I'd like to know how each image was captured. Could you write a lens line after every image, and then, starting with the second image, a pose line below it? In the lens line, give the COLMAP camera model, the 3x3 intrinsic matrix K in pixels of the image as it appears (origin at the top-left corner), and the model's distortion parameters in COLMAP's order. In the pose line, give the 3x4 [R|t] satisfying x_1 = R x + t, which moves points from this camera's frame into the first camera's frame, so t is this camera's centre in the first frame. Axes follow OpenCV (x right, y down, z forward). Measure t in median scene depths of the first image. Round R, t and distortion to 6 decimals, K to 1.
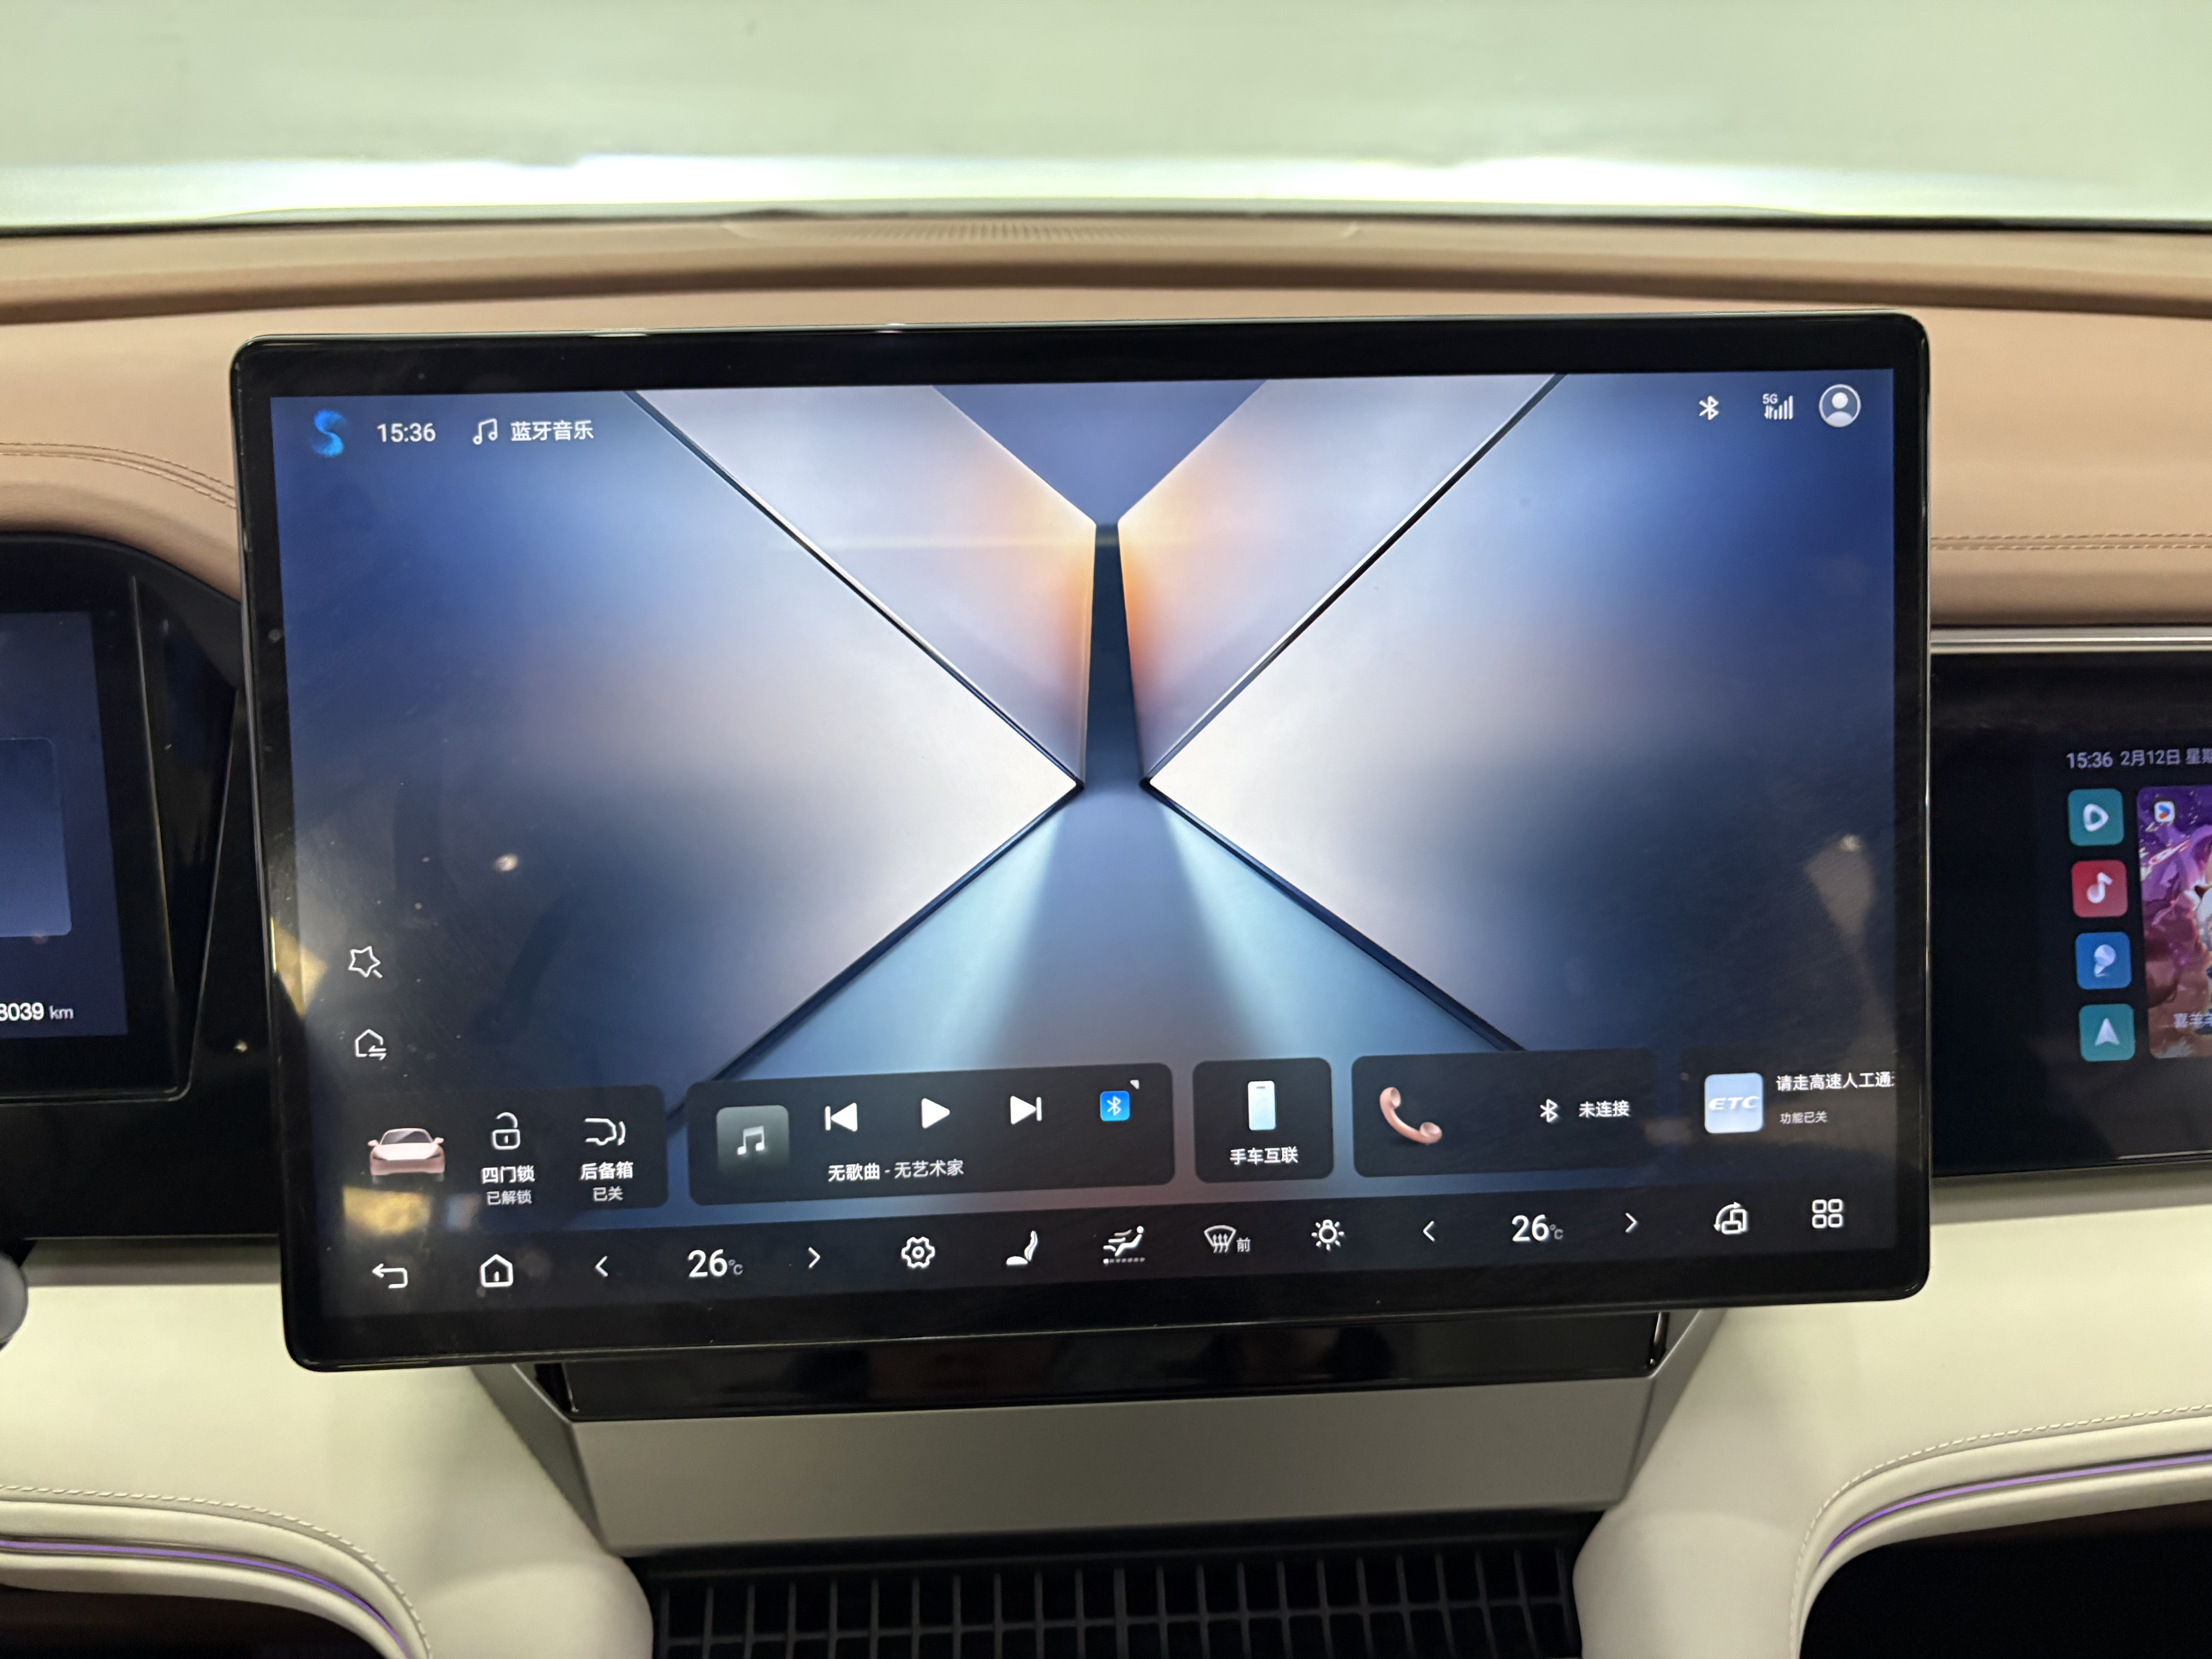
lens RADIAL K [[1763.5, 0, 1117.8], [0, 1763.5, 809.2], [0, 0, 1]] dist [-0.009718, -0.003214]
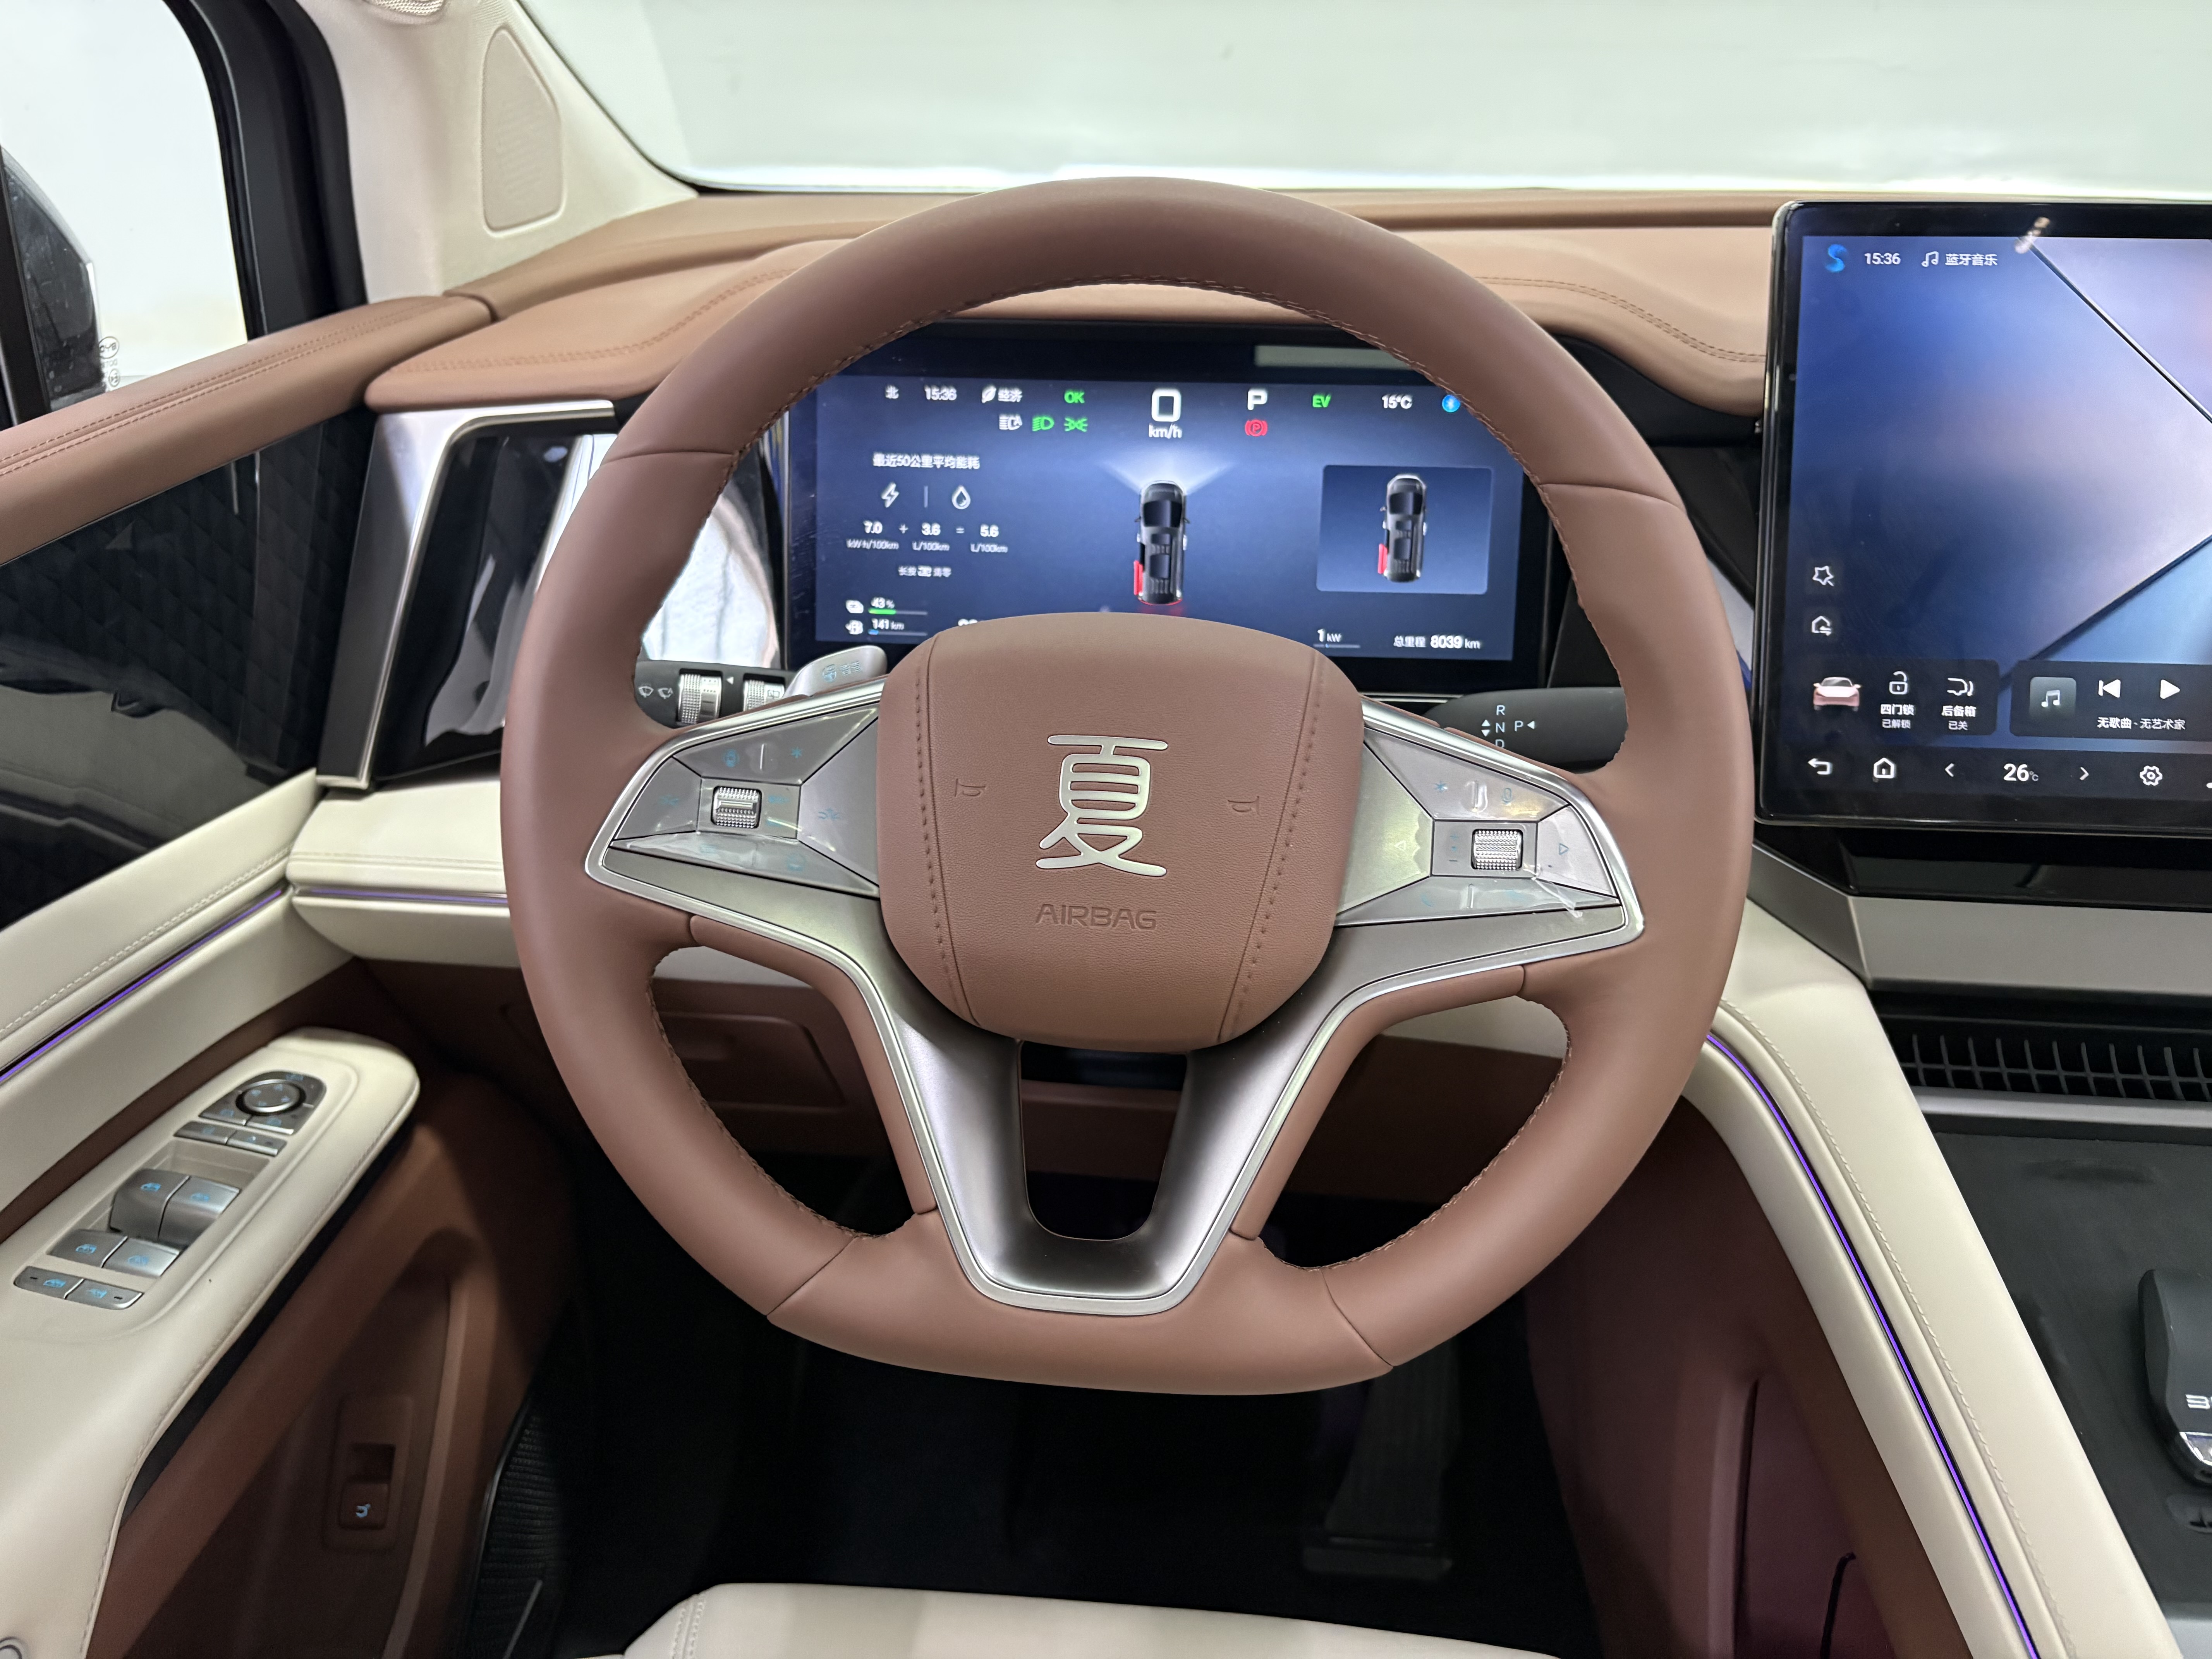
lens RADIAL K [[1729.2, 0, 1094.4], [0, 1729.2, 829.2], [0, 0, 1]] dist [0.012303, 0.008739]
pose [[0.989188, 0.062987, -0.132440, -0.862730], [-0.063539, 0.997979, 0.000055, 0.364176], [0.132176, 0.008361, 0.991191, -0.714074]]
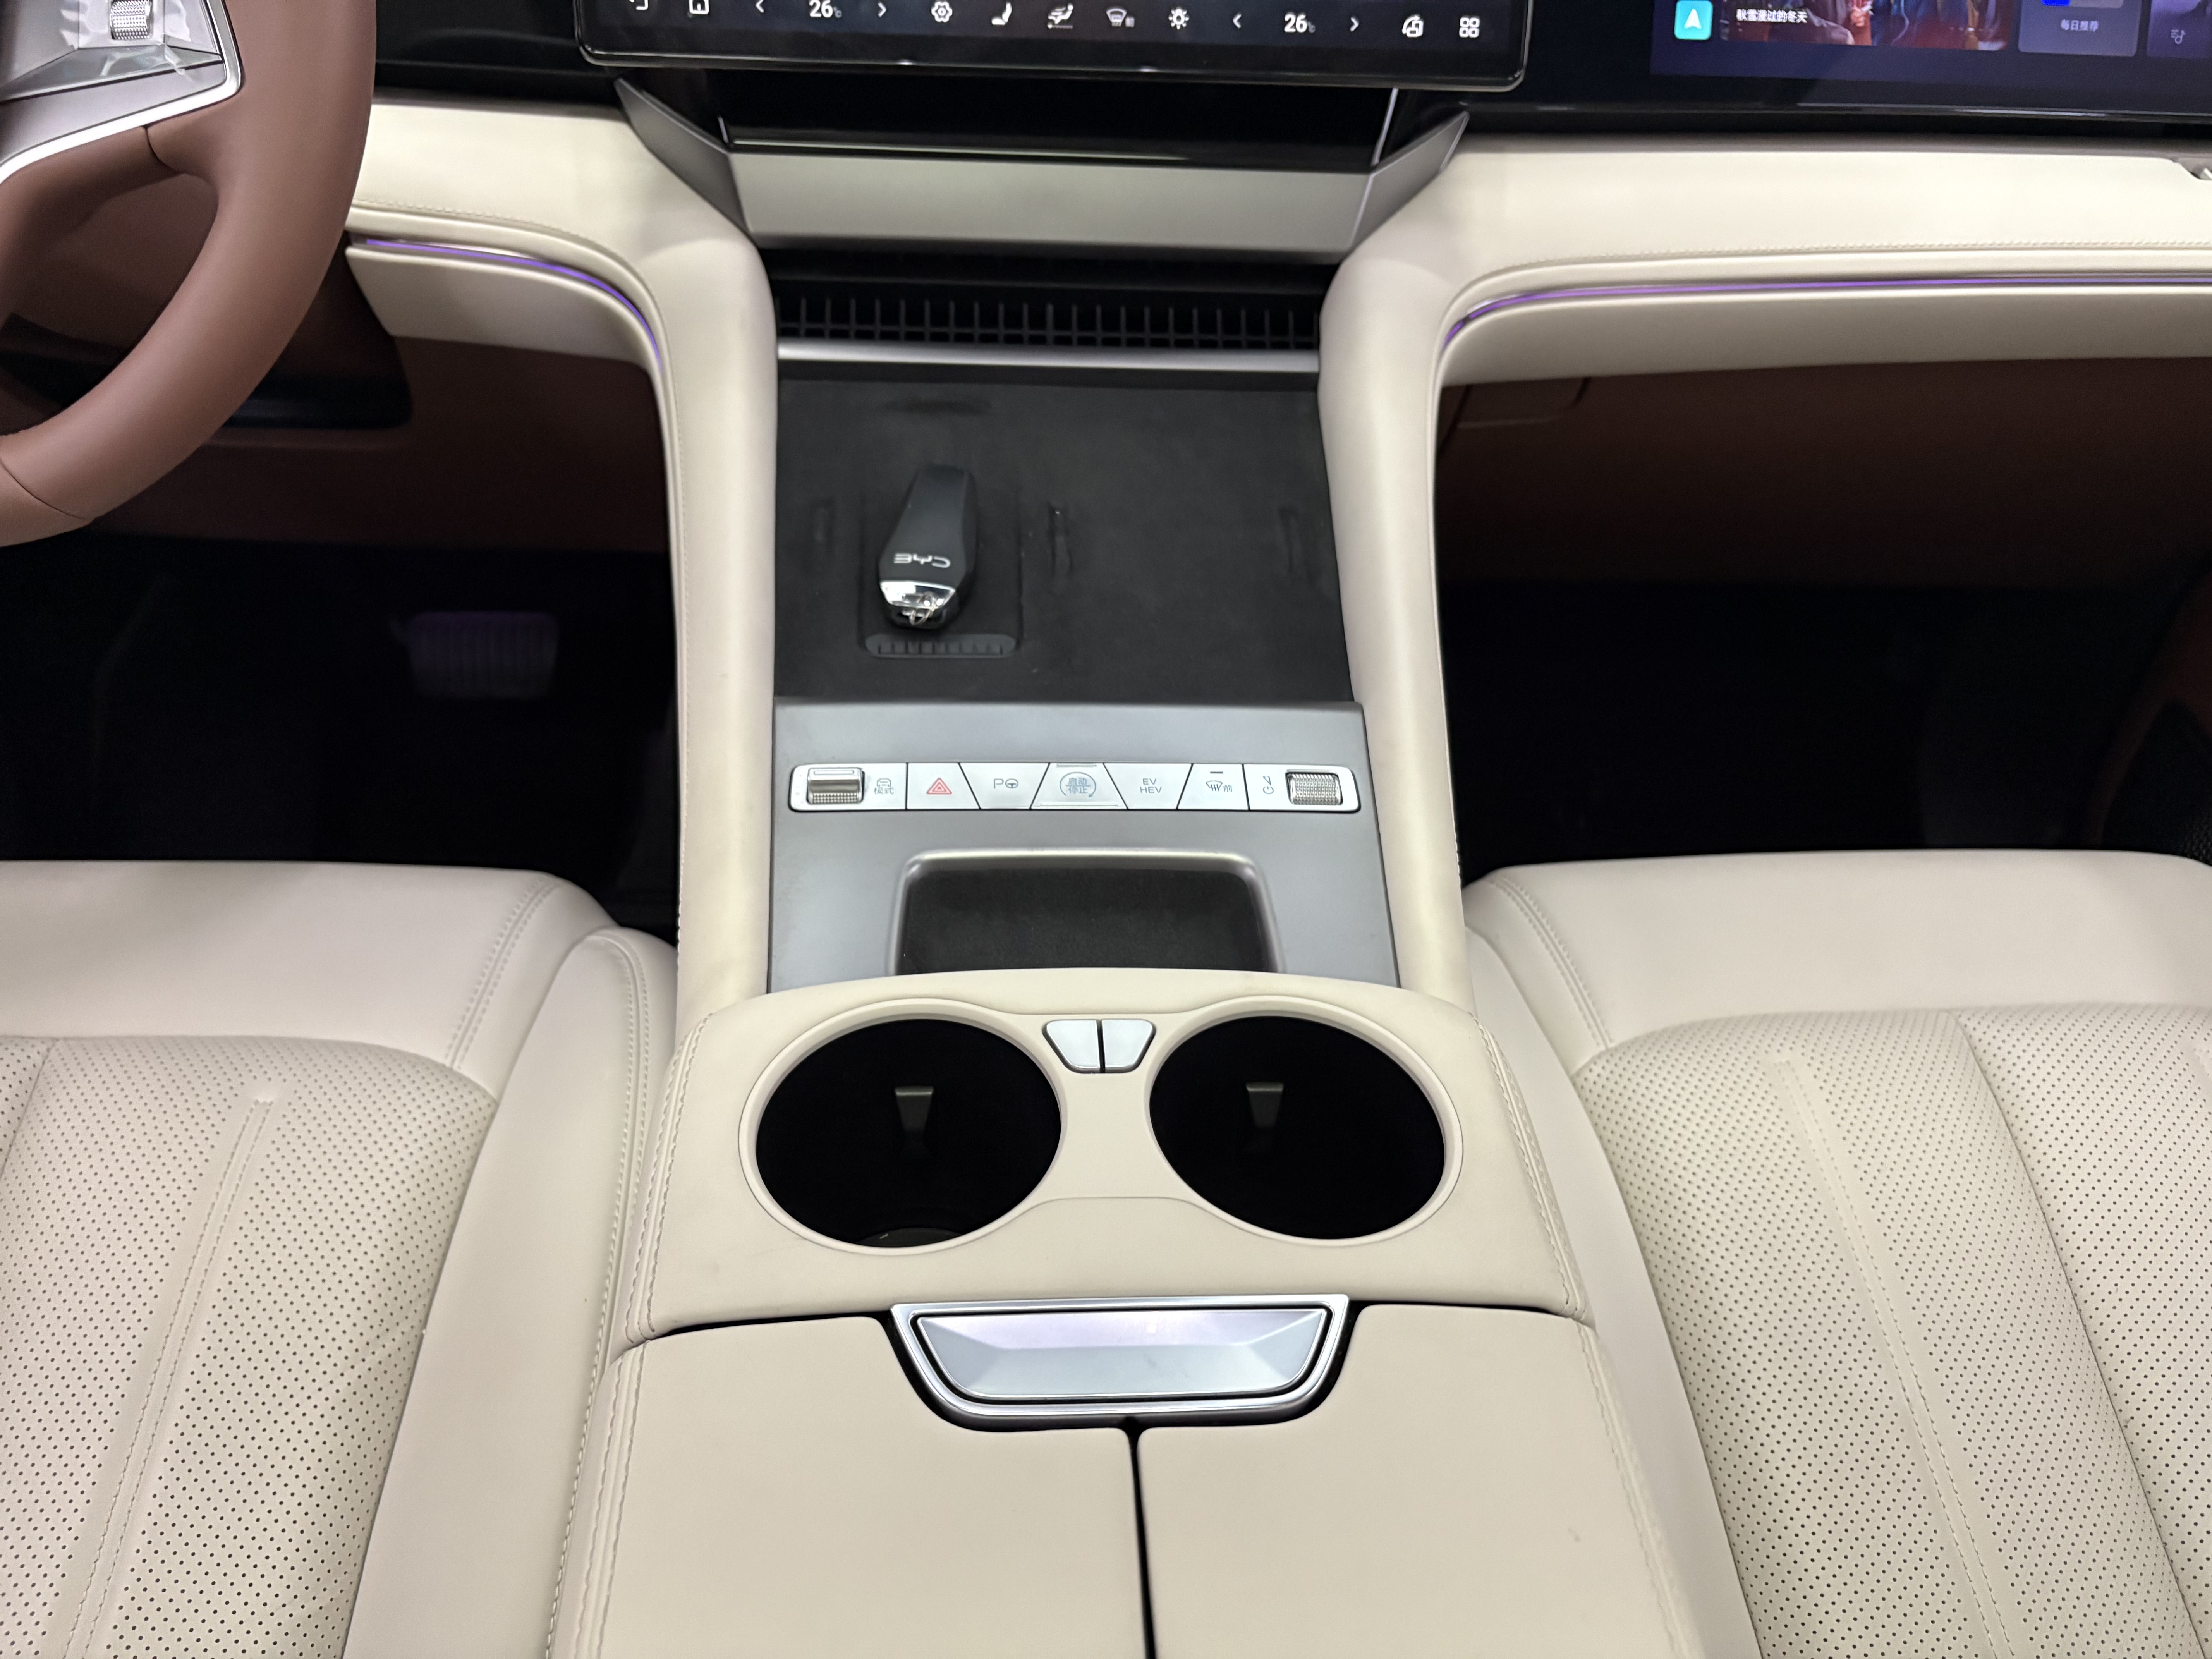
lens RADIAL K [[1737.2, 0, 1105.5], [0, 1737.2, 840.1], [0, 0, 1]] dist [0.014795, -0.005168]
pose [[0.998825, 0.038885, 0.028927, 0.029874], [-0.044665, 0.970238, 0.237998, 0.630926], [-0.018811, -0.239011, 0.970835, -0.868057]]
